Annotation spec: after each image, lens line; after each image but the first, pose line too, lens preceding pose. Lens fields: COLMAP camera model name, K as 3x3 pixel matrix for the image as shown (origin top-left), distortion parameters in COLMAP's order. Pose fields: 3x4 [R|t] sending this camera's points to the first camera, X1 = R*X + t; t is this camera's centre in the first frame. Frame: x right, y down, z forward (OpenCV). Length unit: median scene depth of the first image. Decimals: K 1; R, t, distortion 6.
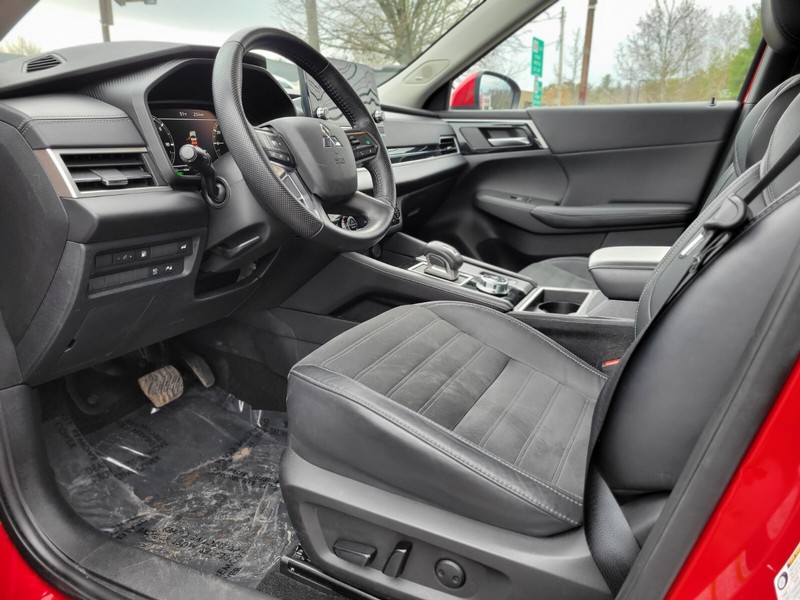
lens RADIAL K [[619.0, 0, 415.0], [0, 619.0, 298.2], [0, 0, 1]] dist [0.047876, -0.029672]
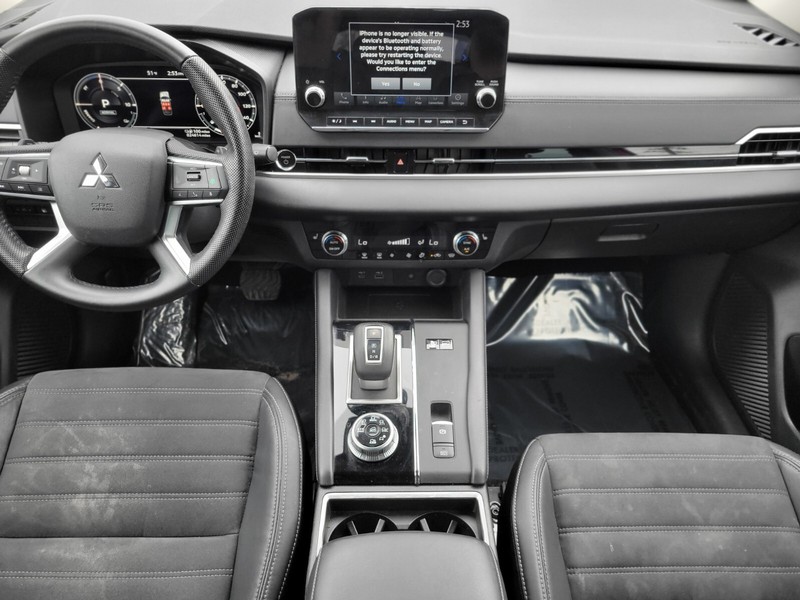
lens RADIAL K [[619.0, 0, 403.9], [0, 619.0, 291.8], [0, 0, 1]] dist [0.047876, -0.029672]
pose [[0.421885, 0.549755, -0.720959, 0.630990], [-0.254506, 0.835028, 0.487807, -0.565700], [0.870195, -0.022310, 0.492202, 0.848484]]
